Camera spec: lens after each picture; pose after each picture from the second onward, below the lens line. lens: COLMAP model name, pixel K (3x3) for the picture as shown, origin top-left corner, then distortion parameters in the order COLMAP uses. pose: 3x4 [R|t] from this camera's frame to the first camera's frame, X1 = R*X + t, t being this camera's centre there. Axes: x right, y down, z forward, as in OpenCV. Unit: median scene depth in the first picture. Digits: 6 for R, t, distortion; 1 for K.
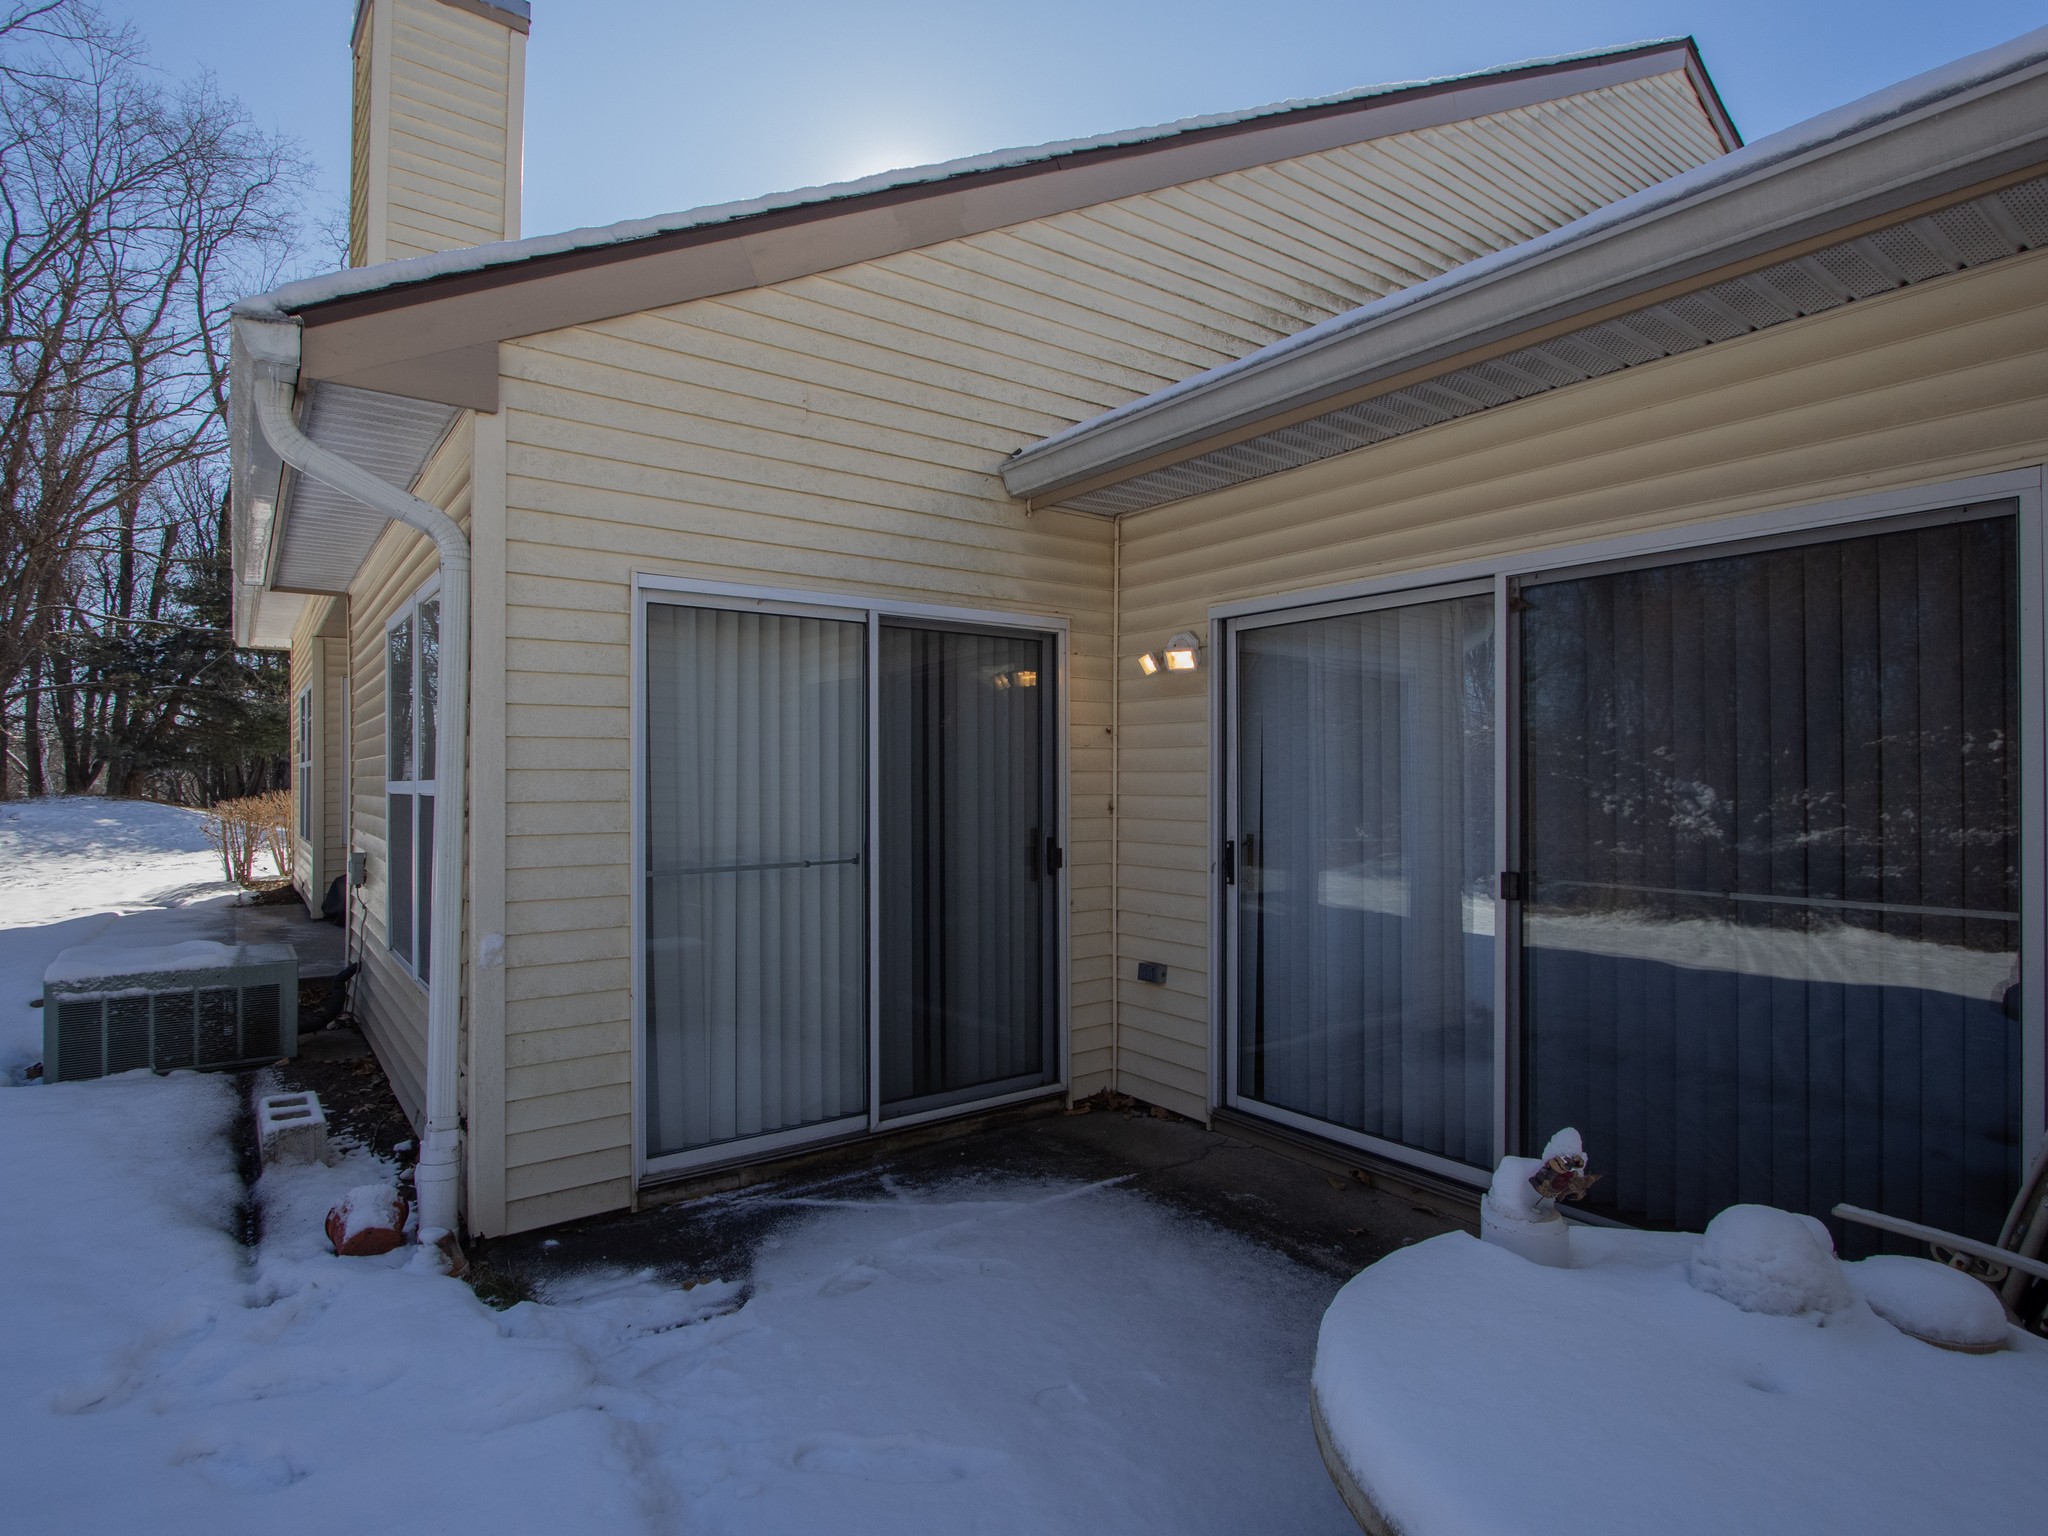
lens RADIAL K [[1073.5, 0, 994.9], [0, 1073.5, 778.7], [0, 0, 1]] dist [-0.018805, 0.004888]
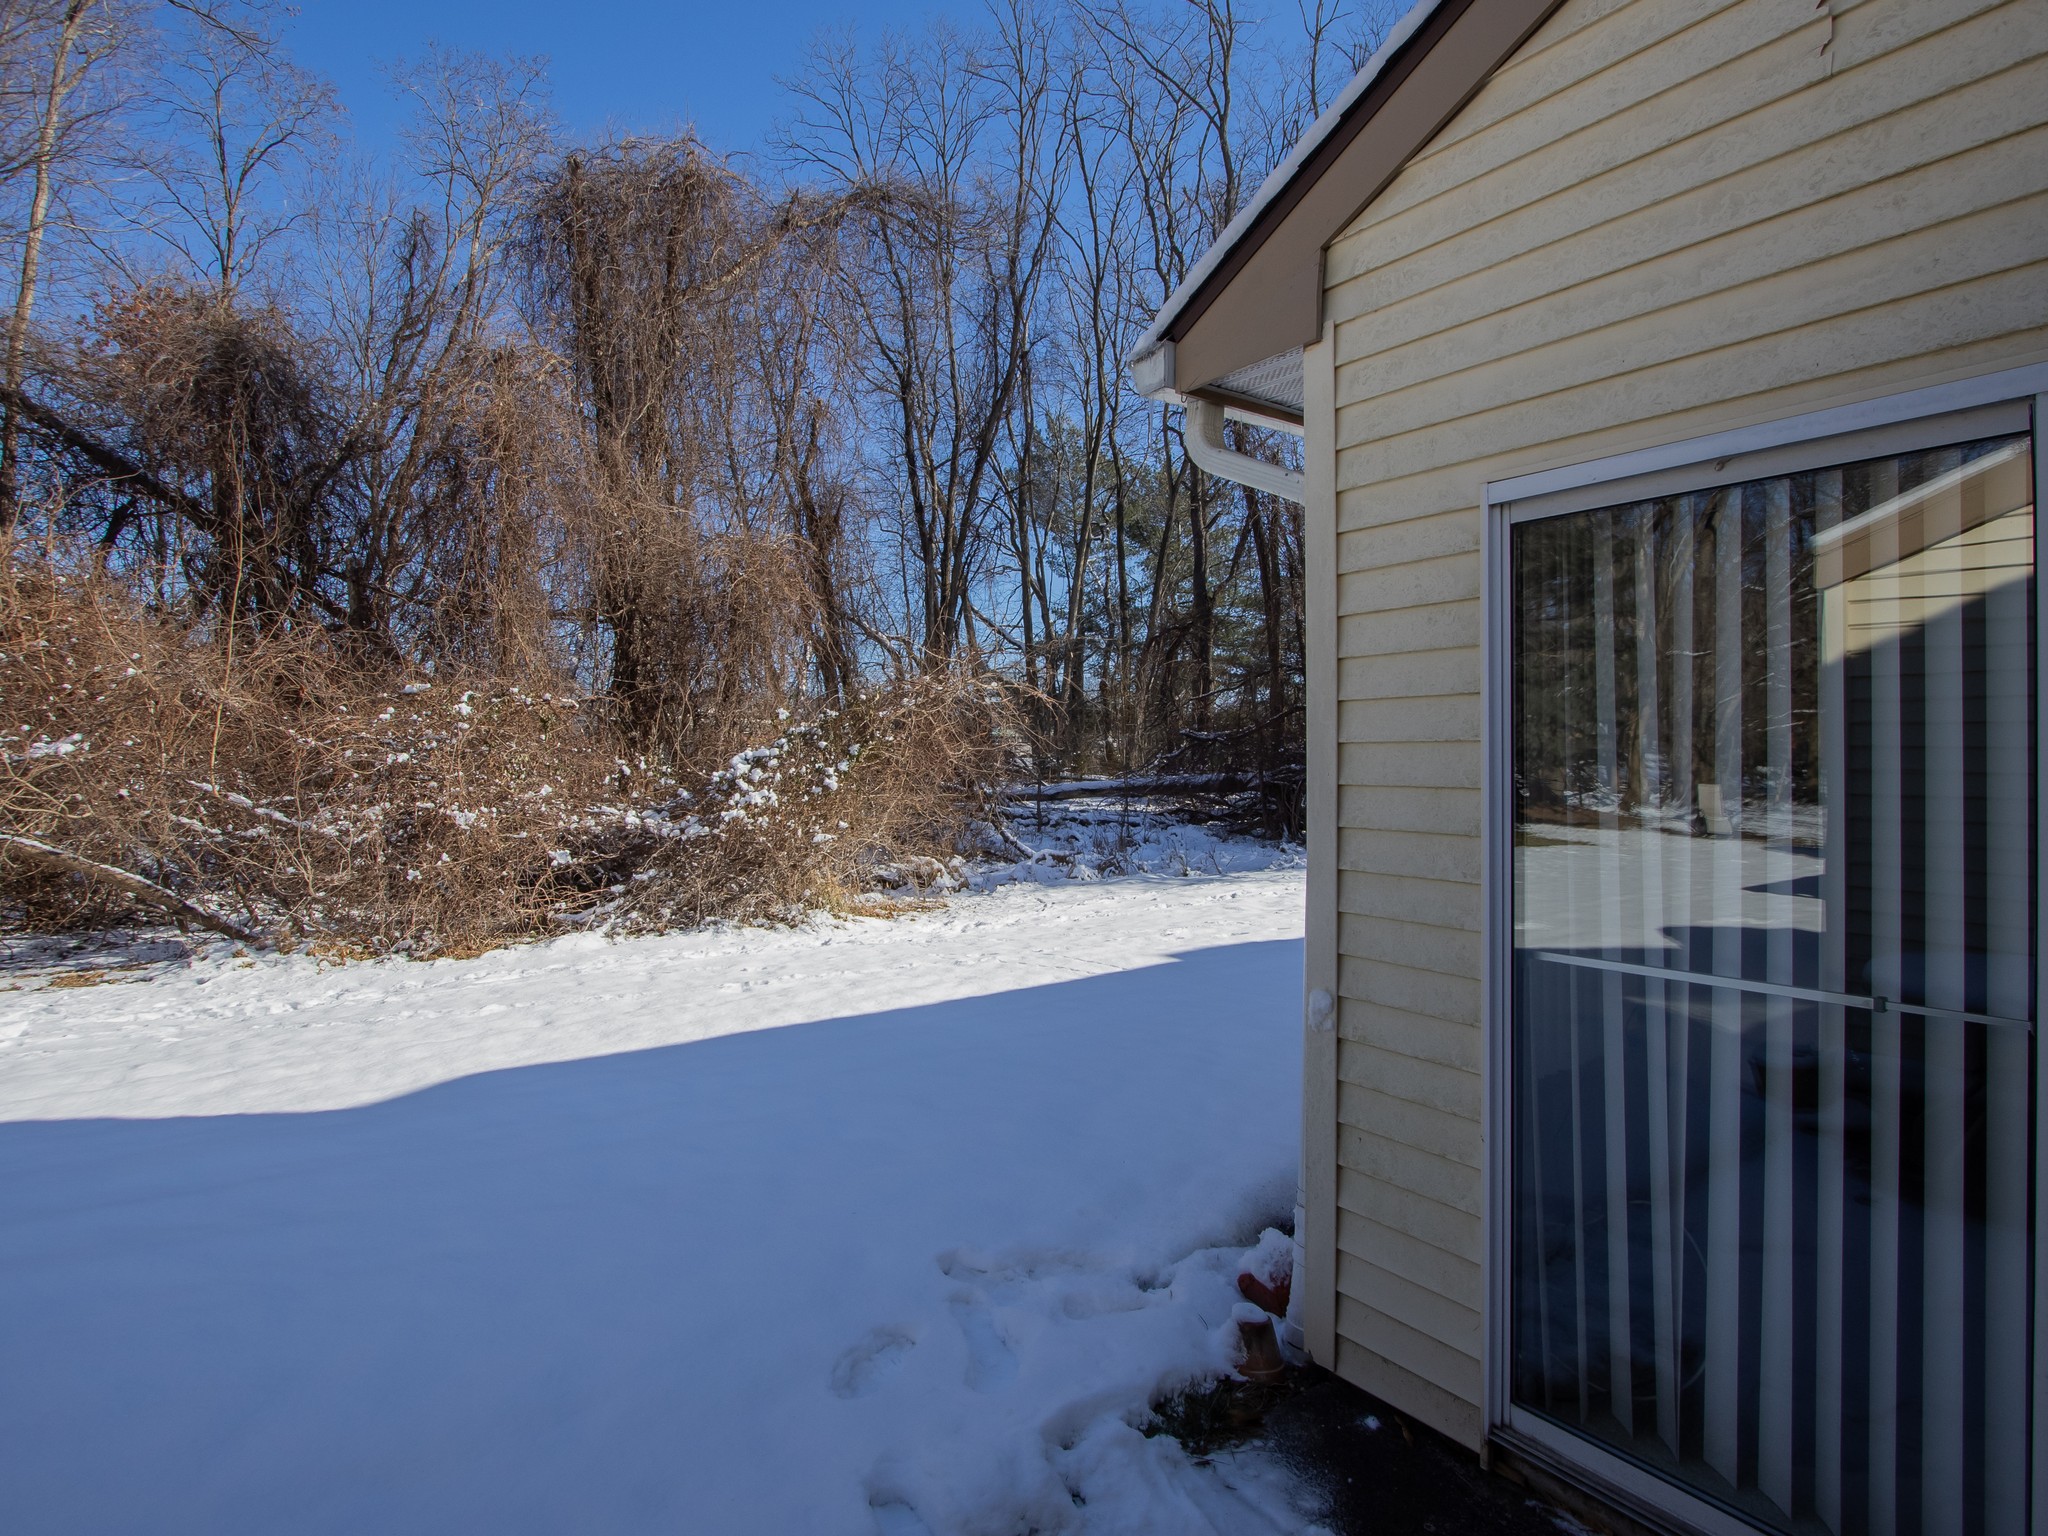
lens RADIAL K [[1073.5, 0, 1024.3], [0, 1073.5, 758.2], [0, 0, 1]] dist [-0.018805, 0.004888]
pose [[-0.015610, 0.003177, -0.999873, 0.245540], [-0.003516, 0.999989, 0.003232, -0.022074], [0.999872, 0.003566, -0.015599, 0.574812]]
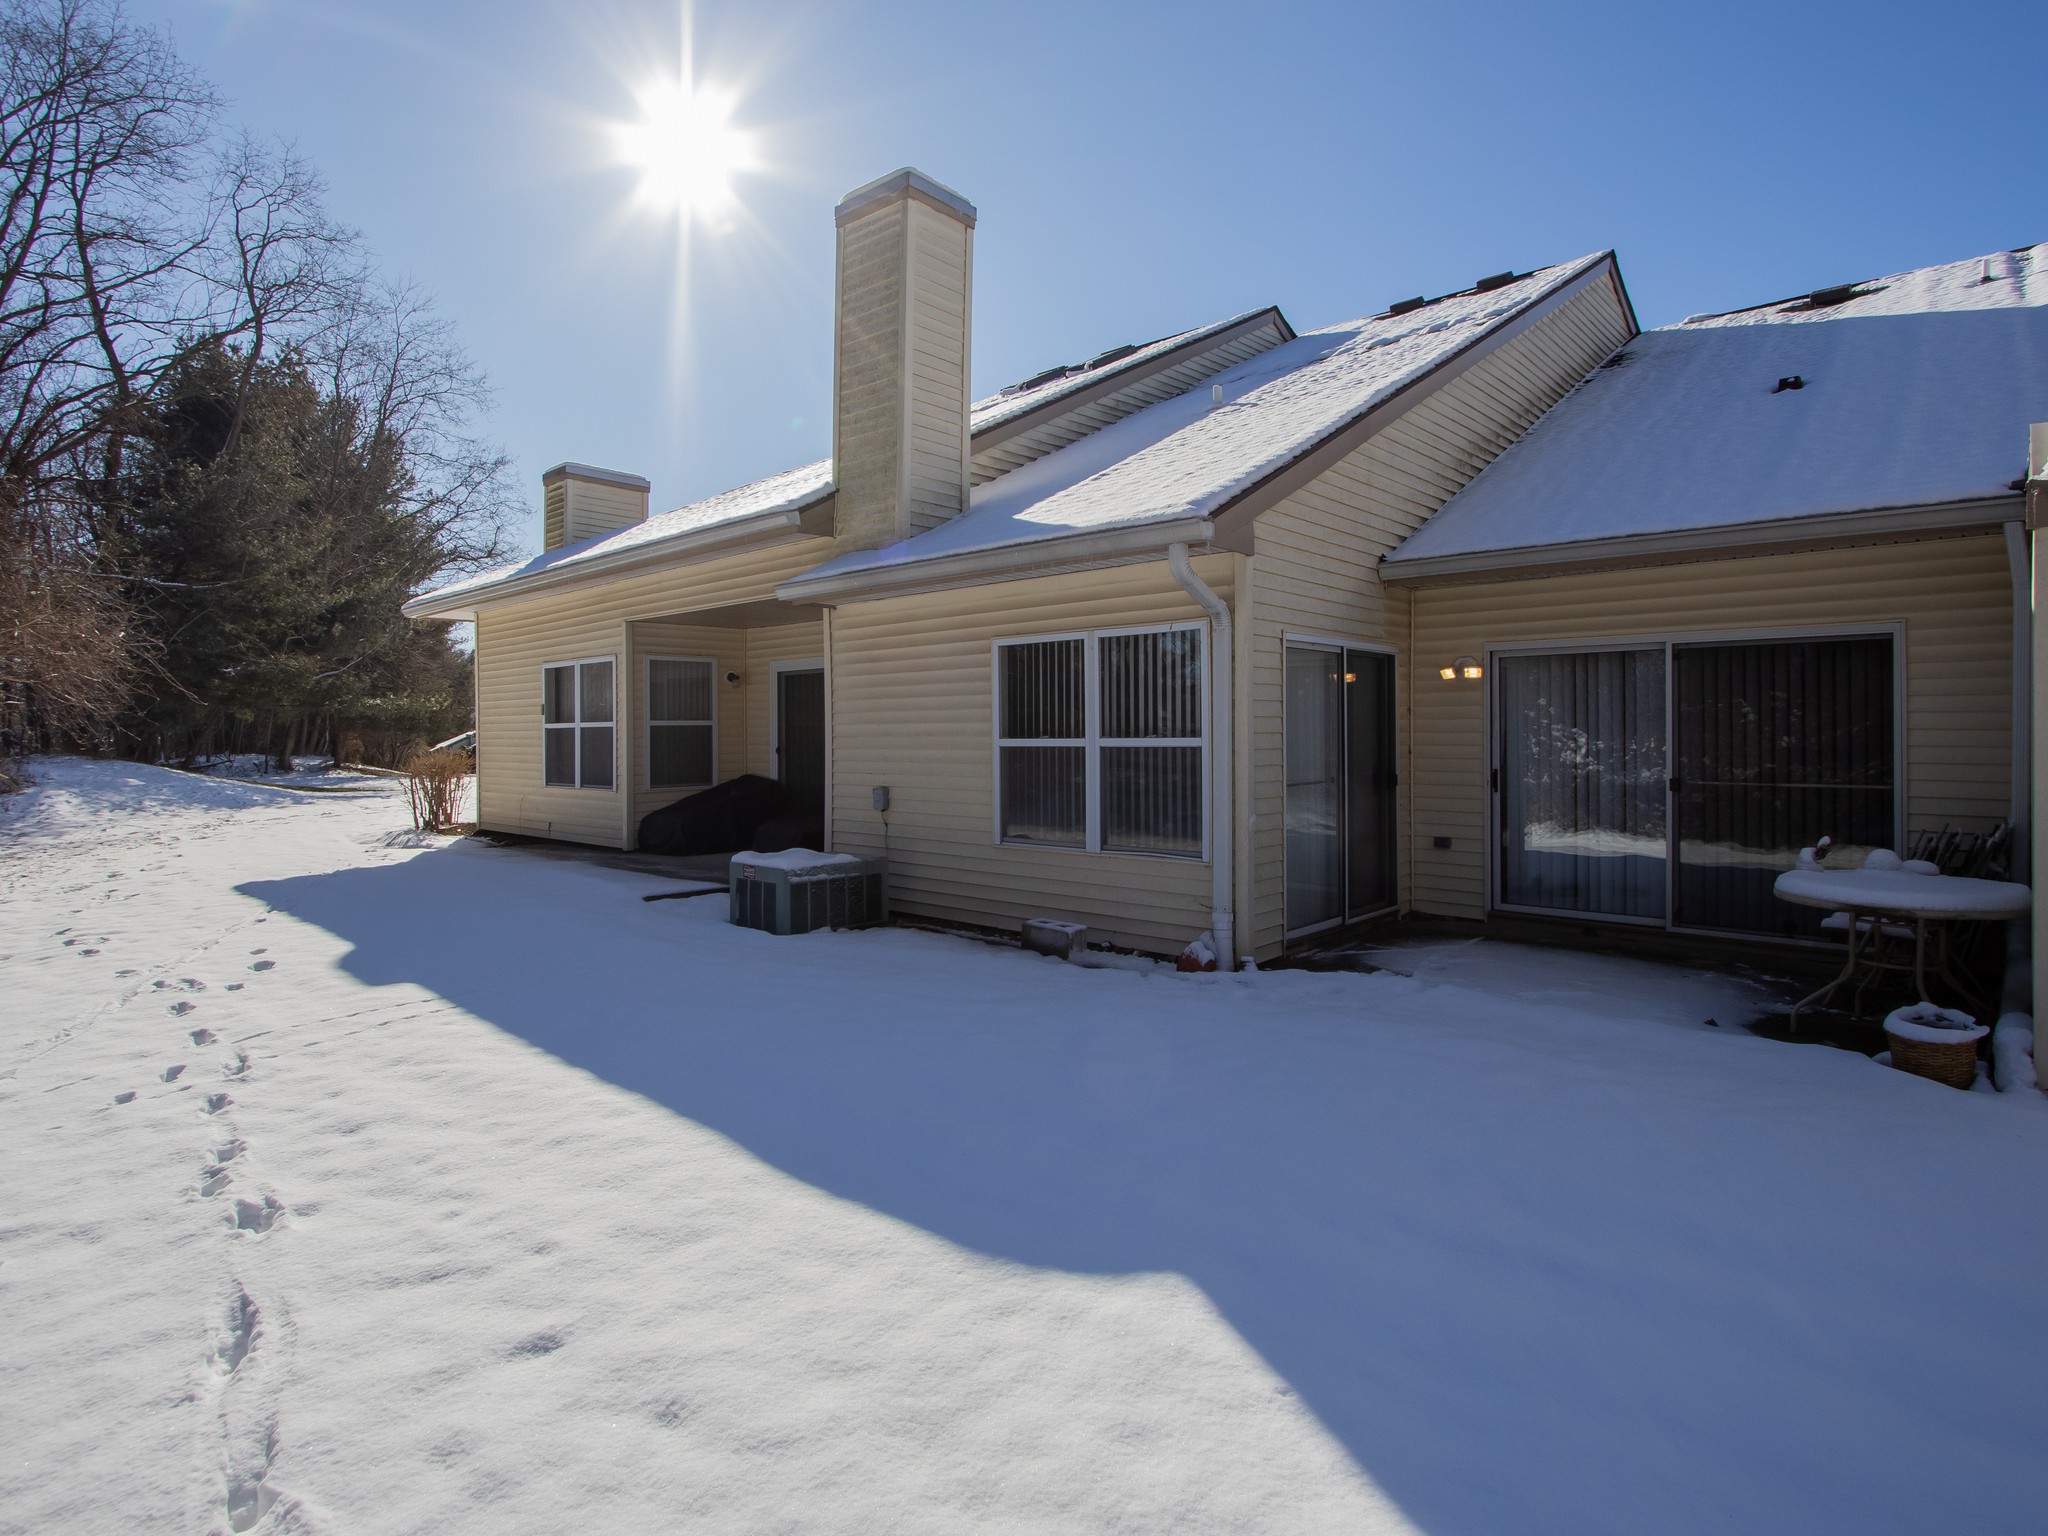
lens RADIAL K [[1073.5, 0, 1019.0], [0, 1073.5, 746.7], [0, 0, 1]] dist [-0.018805, 0.004888]
pose [[0.979277, -0.005919, 0.202439, -0.959667], [0.003327, 0.999908, 0.013140, -0.008389], [-0.202498, -0.012194, 0.979207, -0.655749]]
